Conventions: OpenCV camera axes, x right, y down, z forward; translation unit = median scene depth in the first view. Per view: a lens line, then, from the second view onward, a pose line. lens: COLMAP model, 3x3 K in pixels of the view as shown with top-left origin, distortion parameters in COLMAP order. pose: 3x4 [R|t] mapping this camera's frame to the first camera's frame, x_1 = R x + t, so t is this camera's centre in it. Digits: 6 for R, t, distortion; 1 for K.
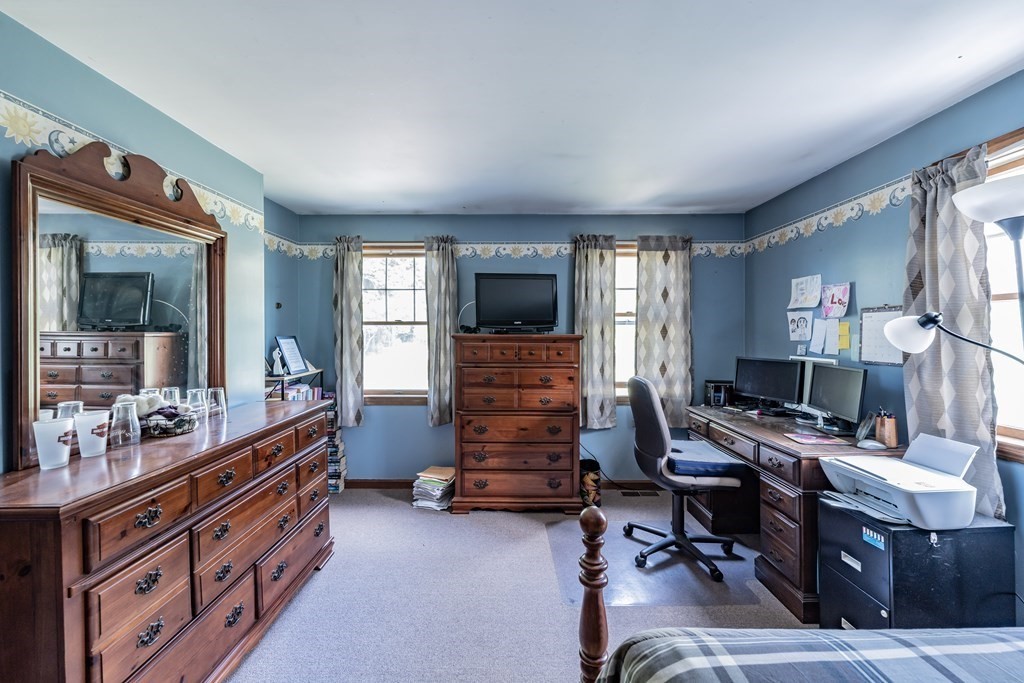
lens RADIAL K [[438.3, 0, 513.4], [0, 438.3, 333.6], [0, 0, 1]] dist [0.000650, 0.000045]
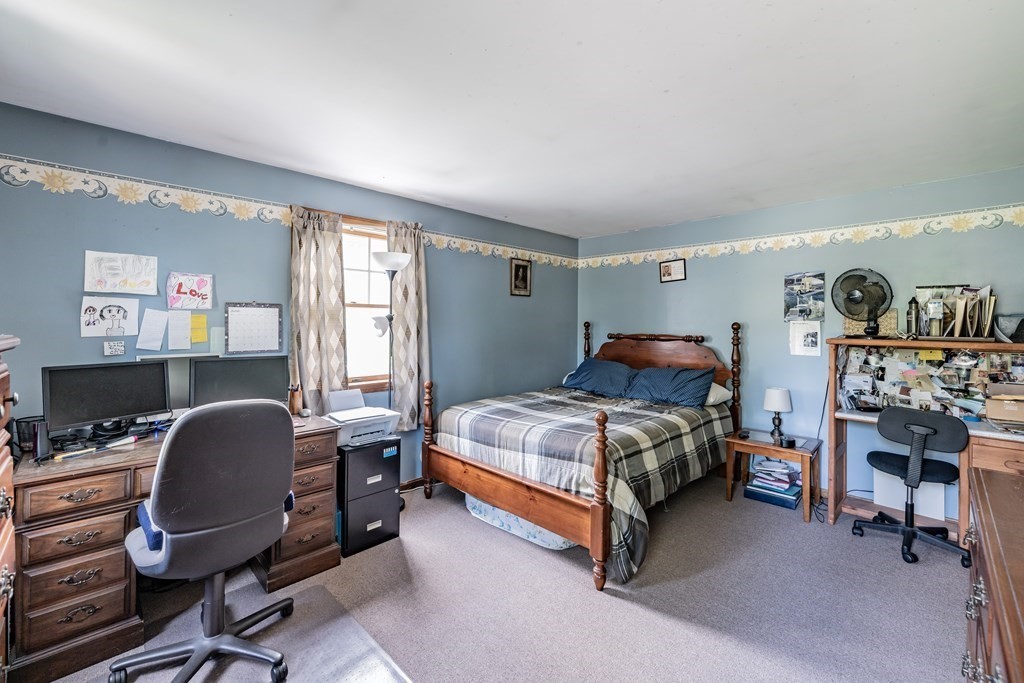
lens RADIAL K [[438.3, 0, 515.1], [0, 438.3, 323.2], [0, 0, 1]] dist [0.000650, 0.000045]
pose [[-0.722218, -0.000690, 0.691665, -0.412807], [0.001170, 0.999997, 0.002219, -0.008348], [-0.691665, 0.002412, -0.722215, 1.199478]]
